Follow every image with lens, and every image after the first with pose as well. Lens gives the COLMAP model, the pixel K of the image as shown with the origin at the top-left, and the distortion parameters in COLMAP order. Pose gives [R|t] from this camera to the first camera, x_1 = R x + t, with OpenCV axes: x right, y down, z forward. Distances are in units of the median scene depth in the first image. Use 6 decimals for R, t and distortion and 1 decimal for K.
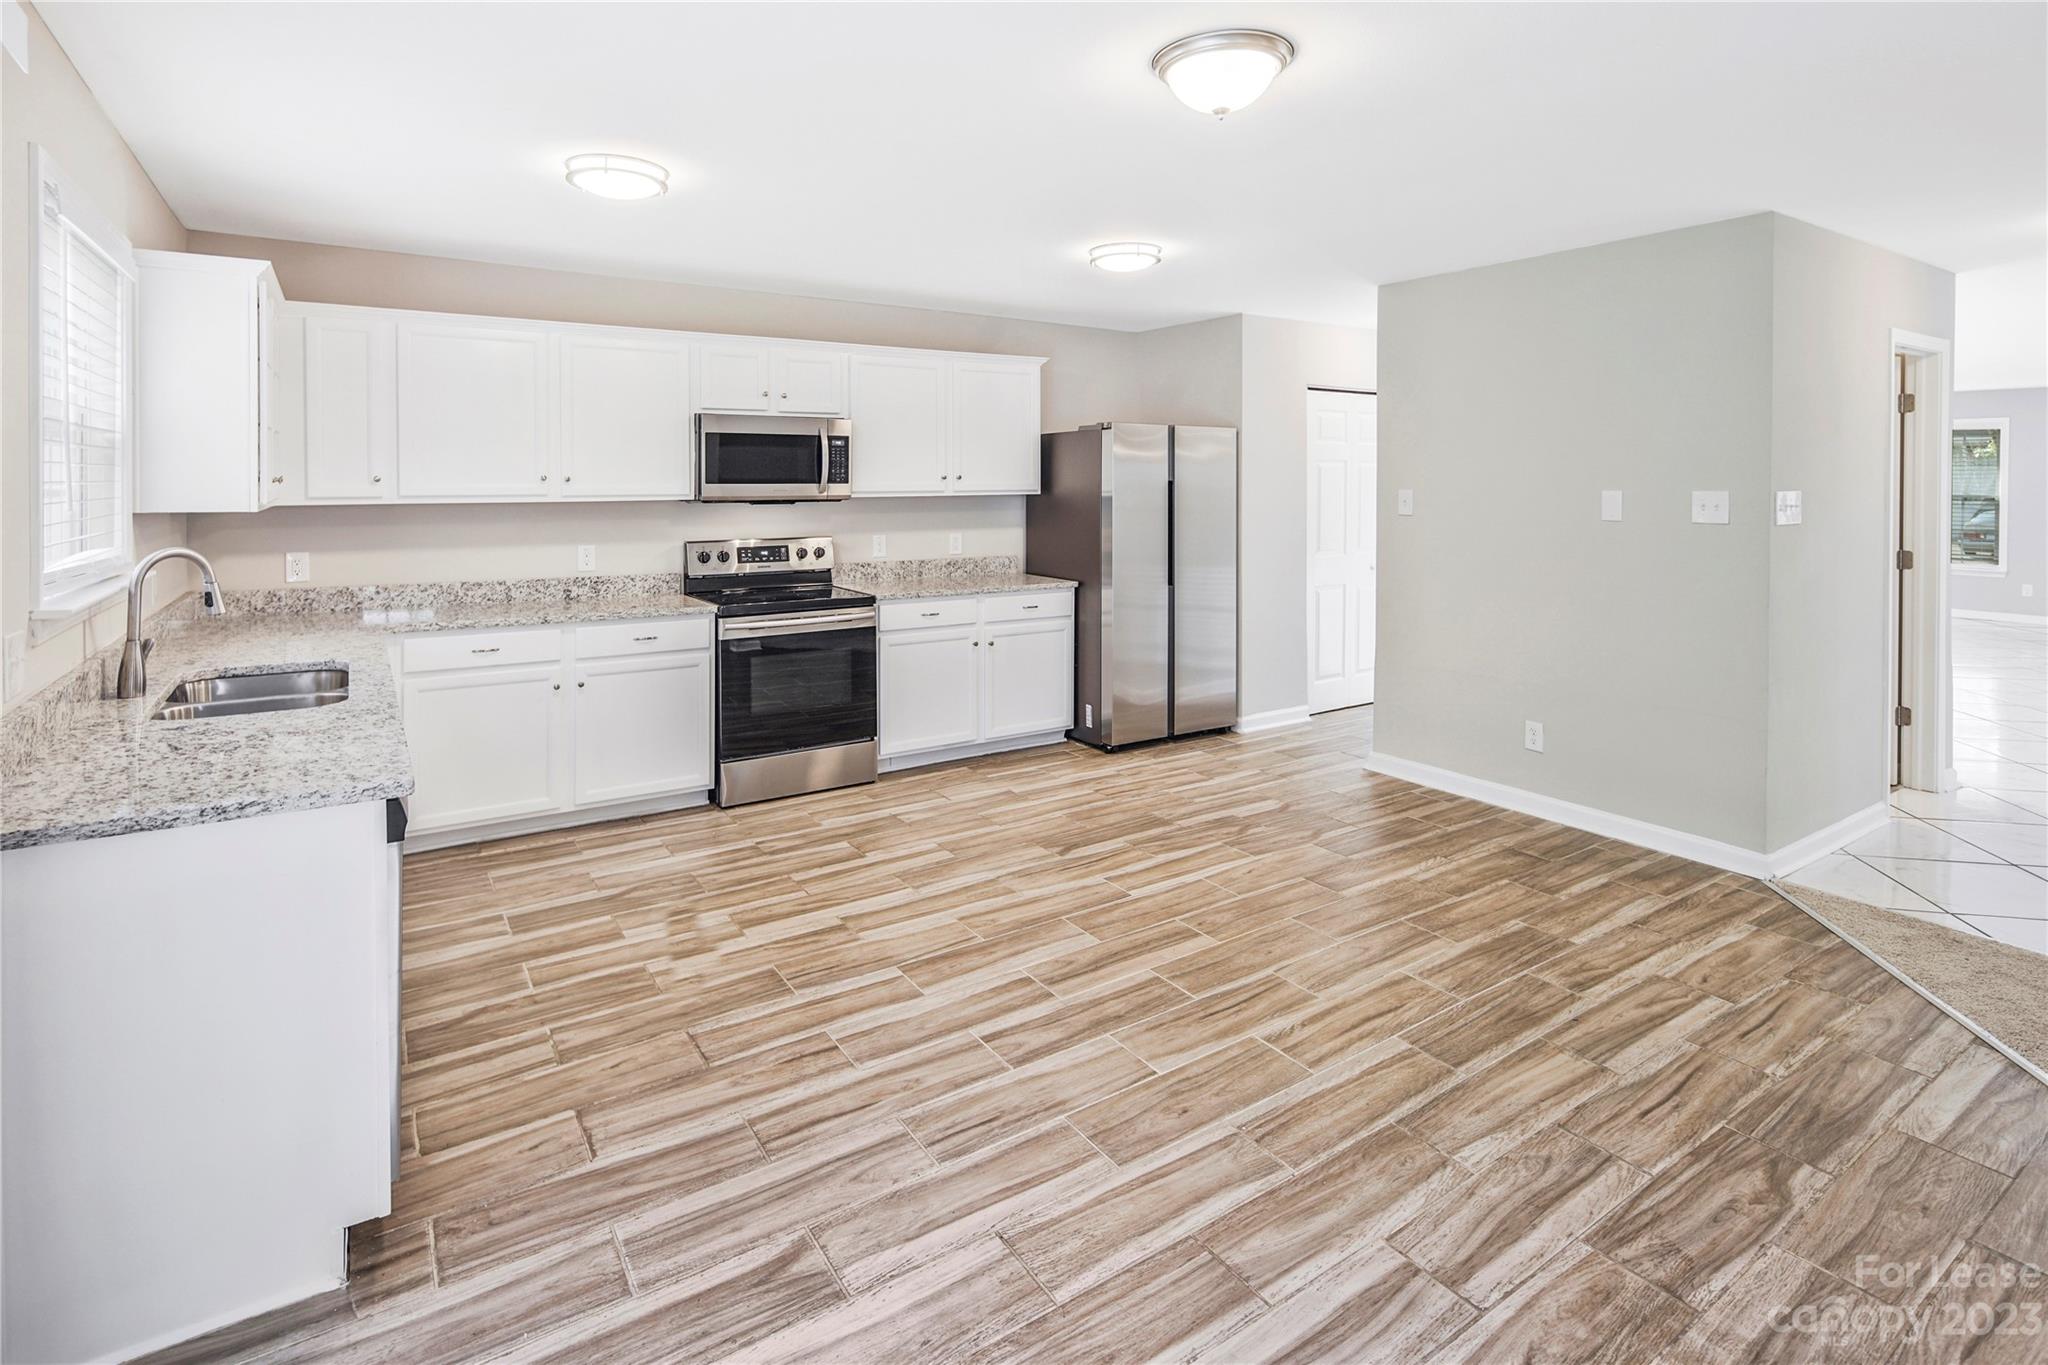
lens RADIAL K [[1011.4, 0, 1014.3], [0, 1011.4, 512.9], [0, 0, 1]] dist [0.004431, -0.003983]
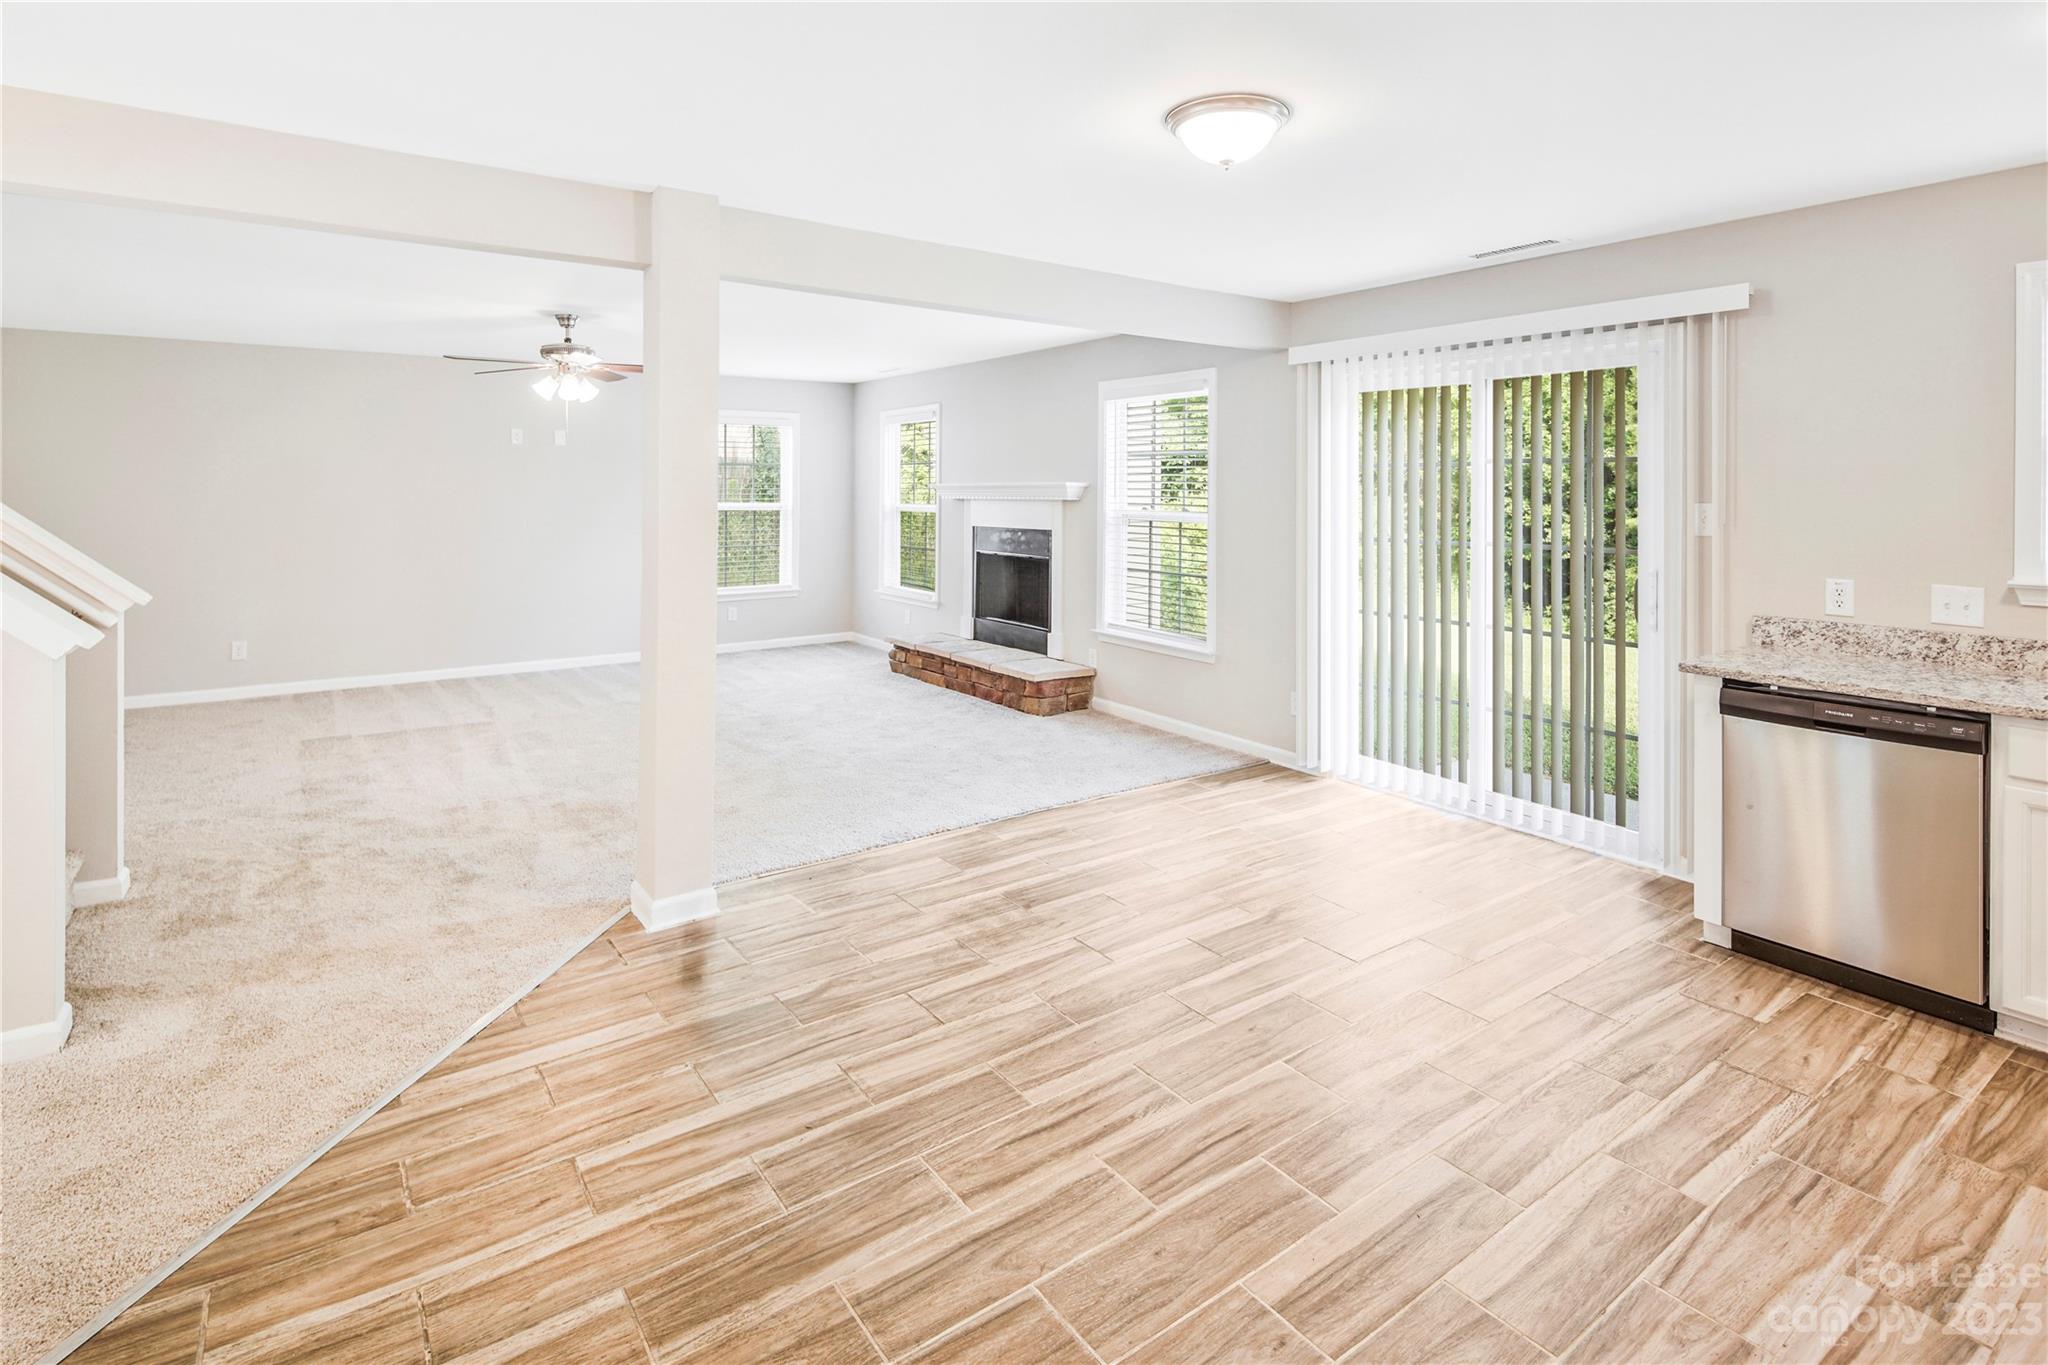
lens RADIAL K [[1011.4, 0, 1013.9], [0, 1011.4, 480.6], [0, 0, 1]] dist [0.004431, -0.003983]
pose [[-0.999299, -0.004829, -0.037128, 0.256694], [-0.005587, 0.999778, 0.020336, -0.033647], [0.037022, 0.020529, -0.999104, 1.128348]]
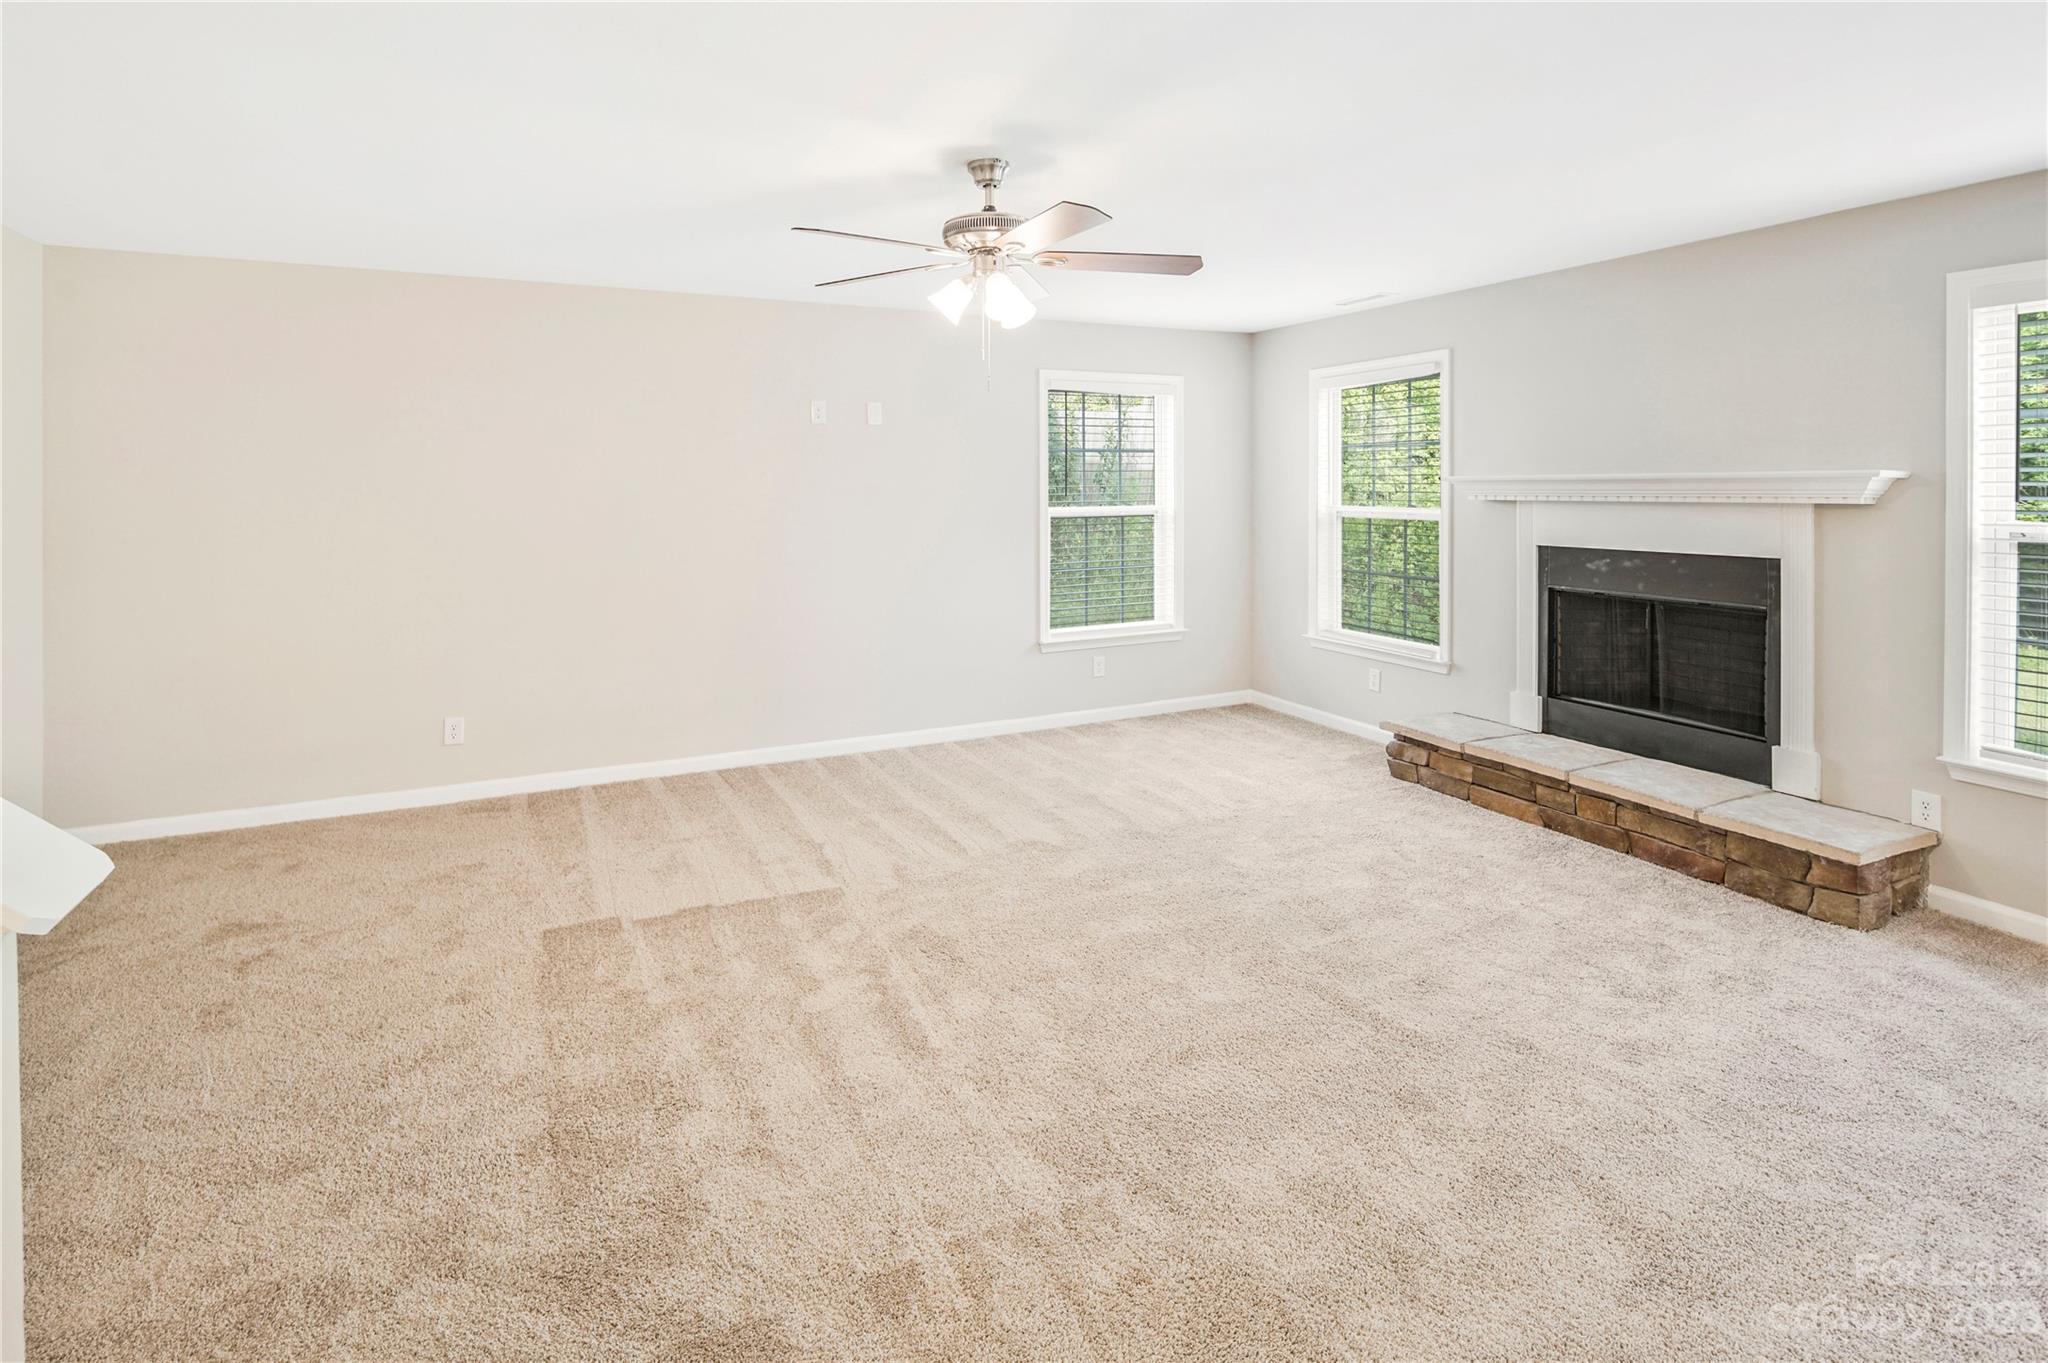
lens RADIAL K [[1011.4, 0, 1009.4], [0, 1011.4, 481.7], [0, 0, 1]] dist [0.004431, -0.003983]
pose [[-0.990825, 0.004804, 0.135069, 0.667251], [0.008761, 0.999549, 0.028723, -0.020051], [-0.134870, 0.029643, -0.990420, 0.500144]]
